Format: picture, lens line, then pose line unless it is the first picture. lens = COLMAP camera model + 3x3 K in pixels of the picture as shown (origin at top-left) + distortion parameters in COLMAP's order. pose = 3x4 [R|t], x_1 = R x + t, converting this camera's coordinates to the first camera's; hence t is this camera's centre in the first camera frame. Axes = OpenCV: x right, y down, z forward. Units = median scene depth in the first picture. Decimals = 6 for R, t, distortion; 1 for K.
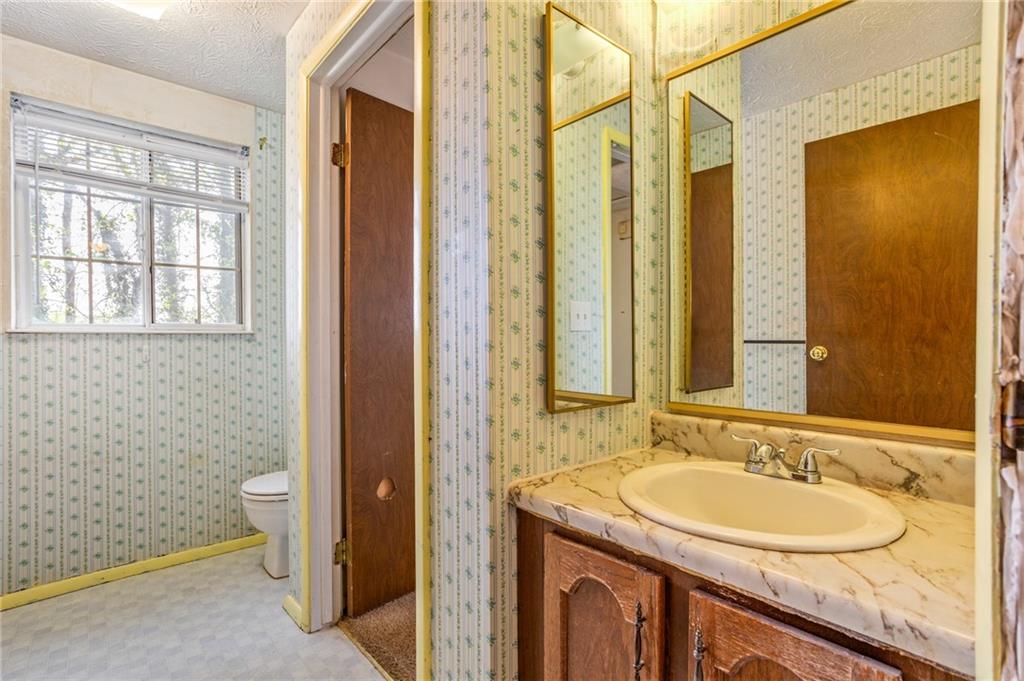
lens RADIAL K [[497.2, 0, 508.1], [0, 497.2, 331.4], [0, 0, 1]] dist [-0.048109, 0.031137]
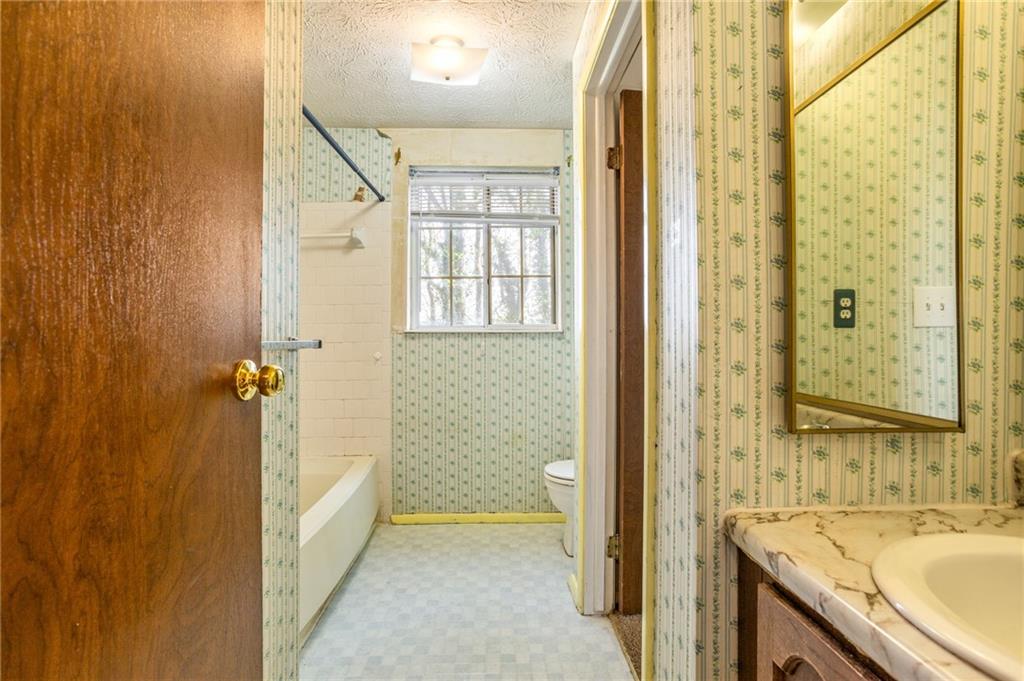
lens RADIAL K [[496.1, 0, 510.9], [0, 496.1, 325.4], [0, 0, 1]] dist [-0.049590, 0.032132]
pose [[0.778720, -0.013322, -0.627230, 0.154598], [0.008847, 0.999908, -0.010253, -0.000990], [0.627309, 0.002435, 0.778767, 0.078633]]
